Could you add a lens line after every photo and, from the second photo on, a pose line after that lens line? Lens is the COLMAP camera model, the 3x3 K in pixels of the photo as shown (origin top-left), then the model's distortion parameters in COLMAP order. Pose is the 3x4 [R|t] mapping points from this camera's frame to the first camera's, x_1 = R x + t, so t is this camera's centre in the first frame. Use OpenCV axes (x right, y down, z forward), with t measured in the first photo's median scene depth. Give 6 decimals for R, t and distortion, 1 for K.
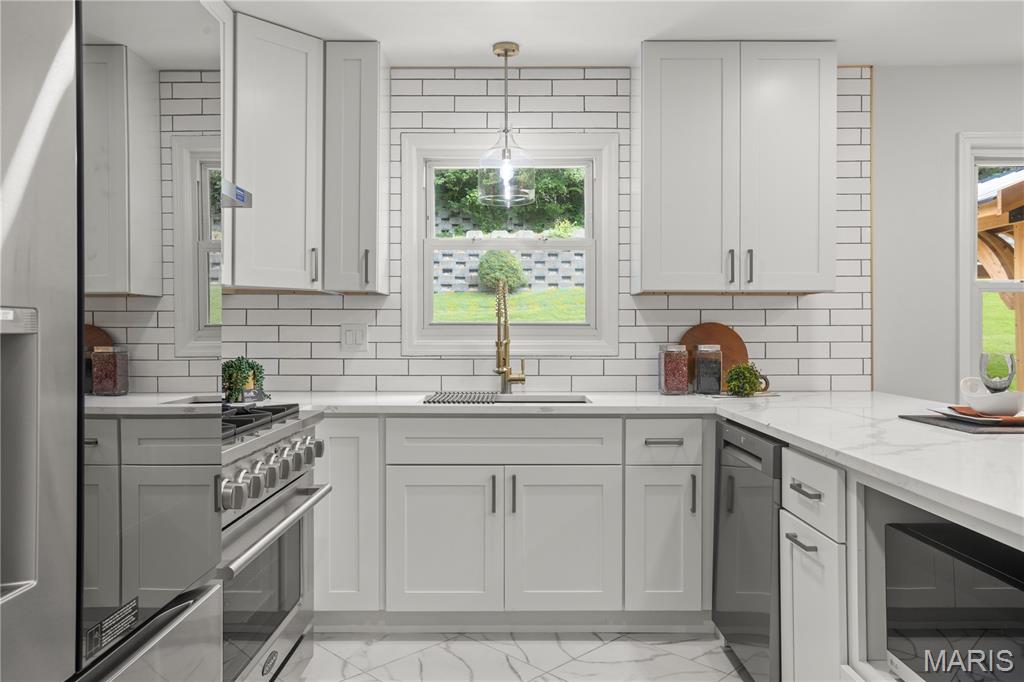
lens RADIAL K [[742.4, 0, 506.8], [0, 742.4, 340.1], [0, 0, 1]] dist [0.005035, -0.000918]
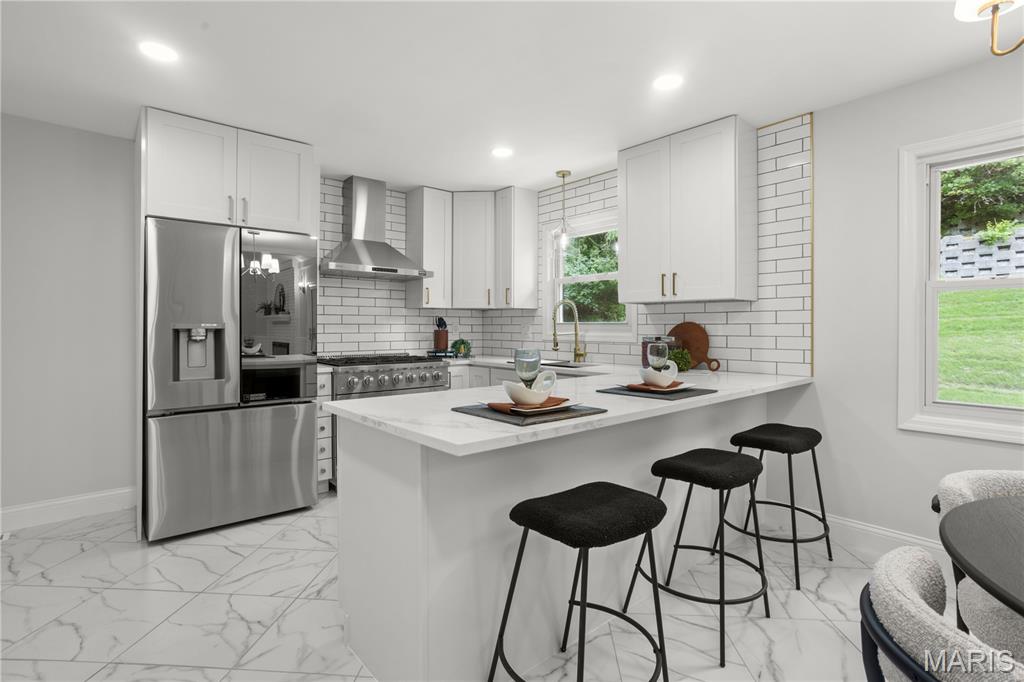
lens RADIAL K [[497.9, 0, 508.3], [0, 497.9, 335.4], [0, 0, 1]] dist [-0.008151, 0.010744]
pose [[0.658086, 0.012770, -0.752835, 0.783395], [-0.008761, 0.999918, 0.009303, -0.002720], [0.752892, 0.000474, 0.658144, 0.080435]]
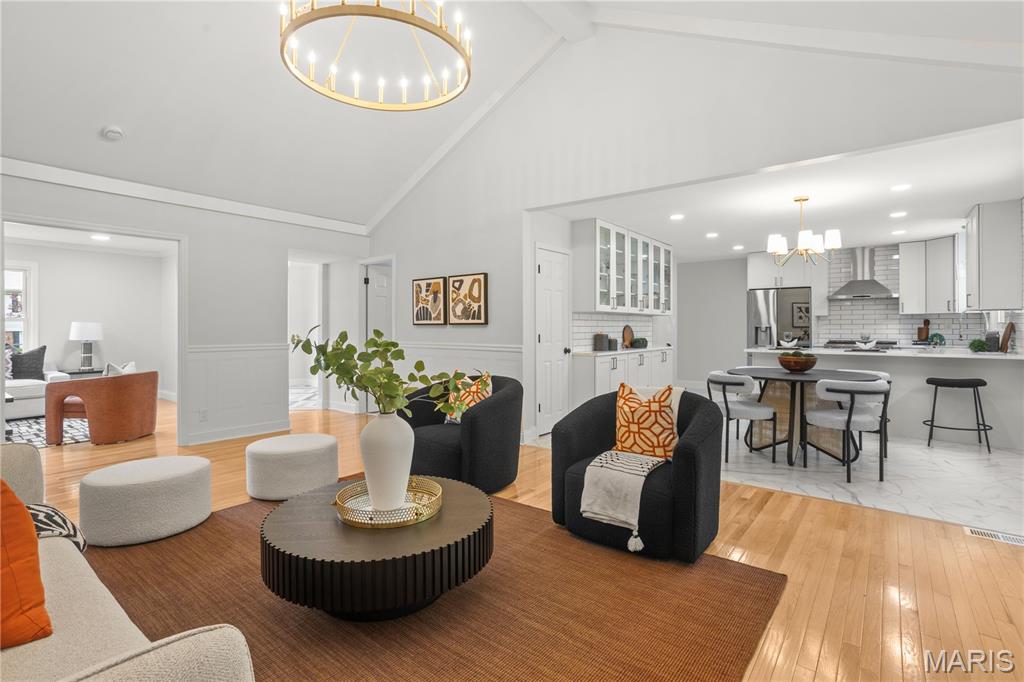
lens RADIAL K [[497.9, 0, 505.9], [0, 497.9, 333.6], [0, 0, 1]] dist [-0.008151, 0.010744]
pose [[-0.594641, 0.015182, -0.803848, 2.407557], [-0.001136, 0.999805, 0.019723, -0.016552], [0.803990, 0.012641, -0.594508, 0.648252]]
